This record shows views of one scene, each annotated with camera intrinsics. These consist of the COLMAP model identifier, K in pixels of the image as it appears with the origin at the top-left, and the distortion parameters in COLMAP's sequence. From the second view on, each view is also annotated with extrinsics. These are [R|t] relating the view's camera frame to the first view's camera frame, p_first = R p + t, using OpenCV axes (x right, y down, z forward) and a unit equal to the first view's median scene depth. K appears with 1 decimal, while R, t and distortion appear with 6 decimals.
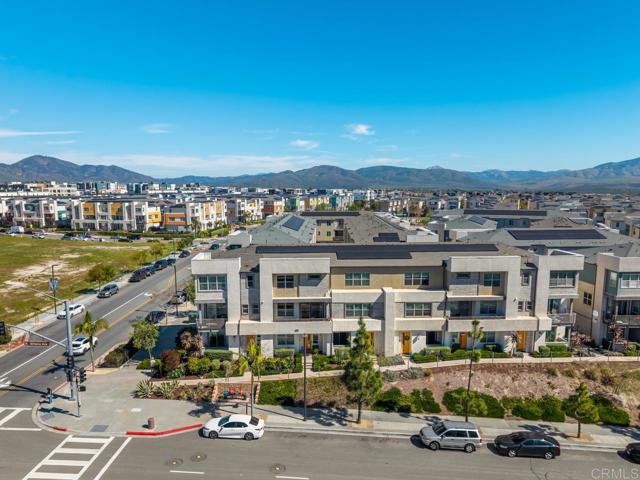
lens RADIAL K [[458.9, 0, 306.4], [0, 458.9, 243.3], [0, 0, 1]] dist [0.024578, -0.006686]
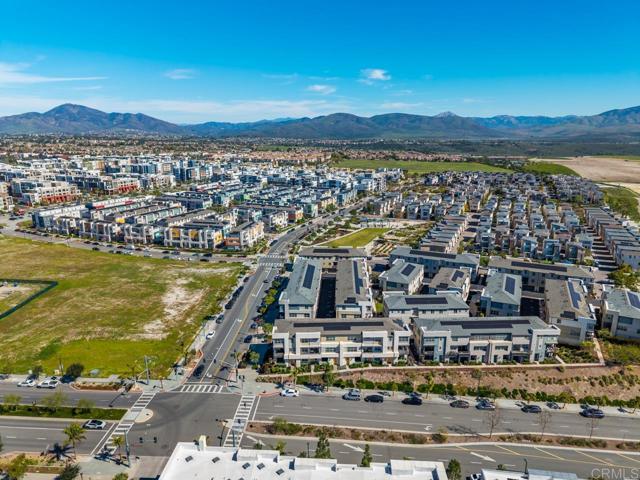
lens RADIAL K [[427.7, 0, 318.7], [0, 427.7, 237.8], [0, 0, 1]] dist [0.052608, -0.058174]
pose [[0.999949, 0.001904, -0.009896, 0.065437], [-0.000711, 0.992872, 0.119187, -0.860481], [0.010053, -0.119174, 0.992823, -1.550779]]
